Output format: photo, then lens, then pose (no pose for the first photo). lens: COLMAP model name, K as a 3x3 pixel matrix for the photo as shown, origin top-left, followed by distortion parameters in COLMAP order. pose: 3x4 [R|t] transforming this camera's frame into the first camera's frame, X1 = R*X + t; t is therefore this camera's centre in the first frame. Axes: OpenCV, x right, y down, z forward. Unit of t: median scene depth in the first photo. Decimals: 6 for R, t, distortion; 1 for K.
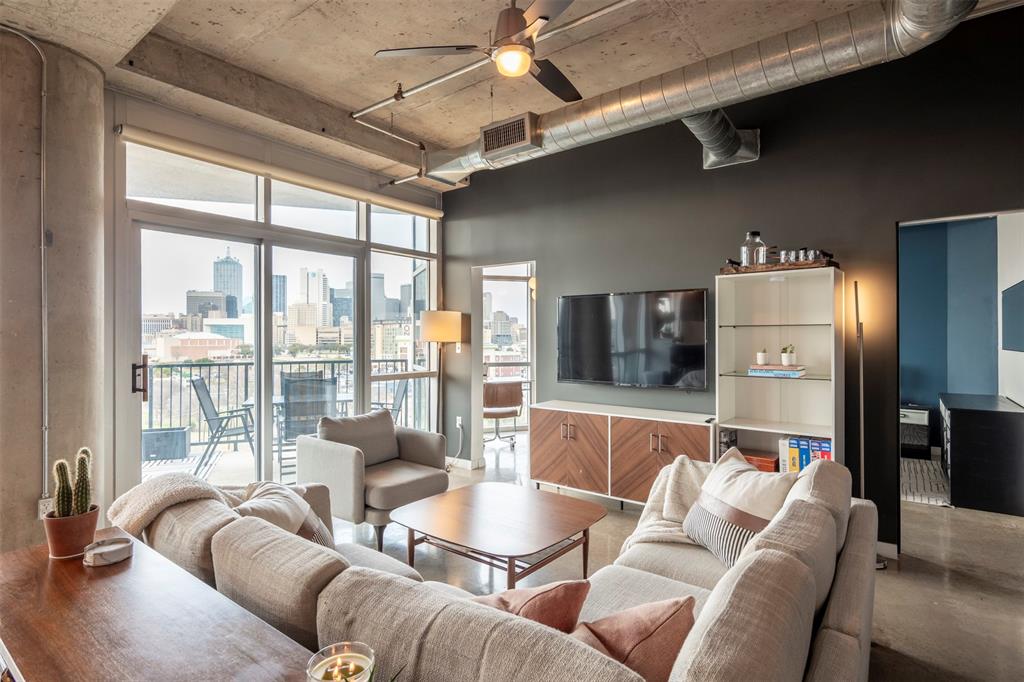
lens RADIAL K [[530.5, 0, 511.8], [0, 530.5, 337.6], [0, 0, 1]] dist [-0.000905, 0.000525]
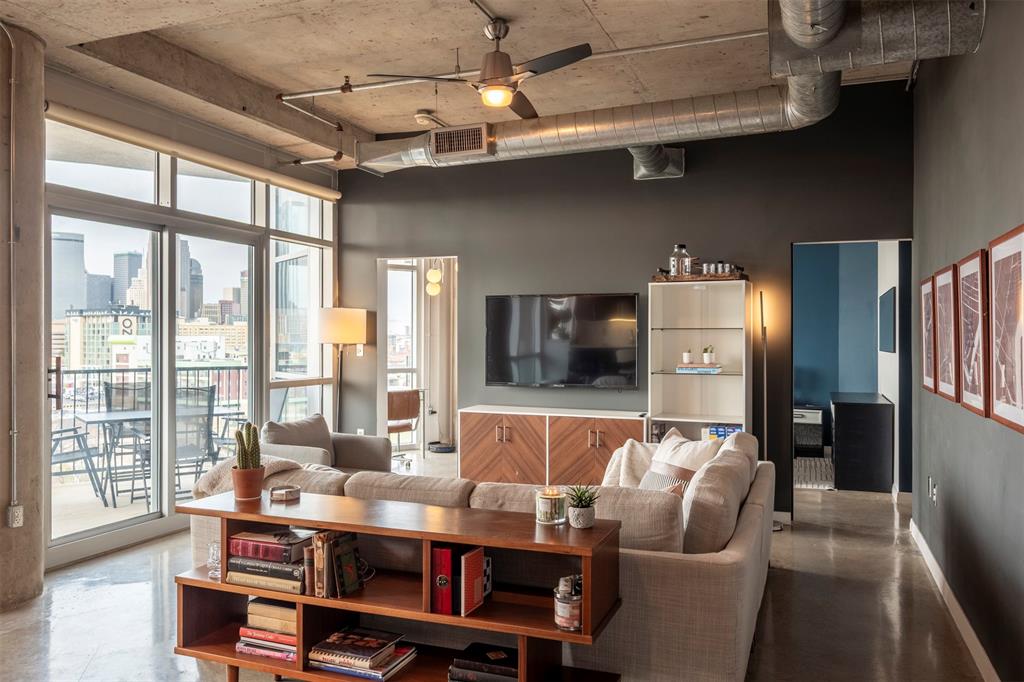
lens RADIAL K [[780.2, 0, 512.0], [0, 780.2, 341.0], [0, 0, 1]] dist [0.002660, 0.003571]
pose [[0.964180, 0.001846, 0.265241, -0.291653], [-0.002488, 0.999995, 0.002086, 0.001099], [-0.265235, -0.002671, 0.964180, -0.444659]]
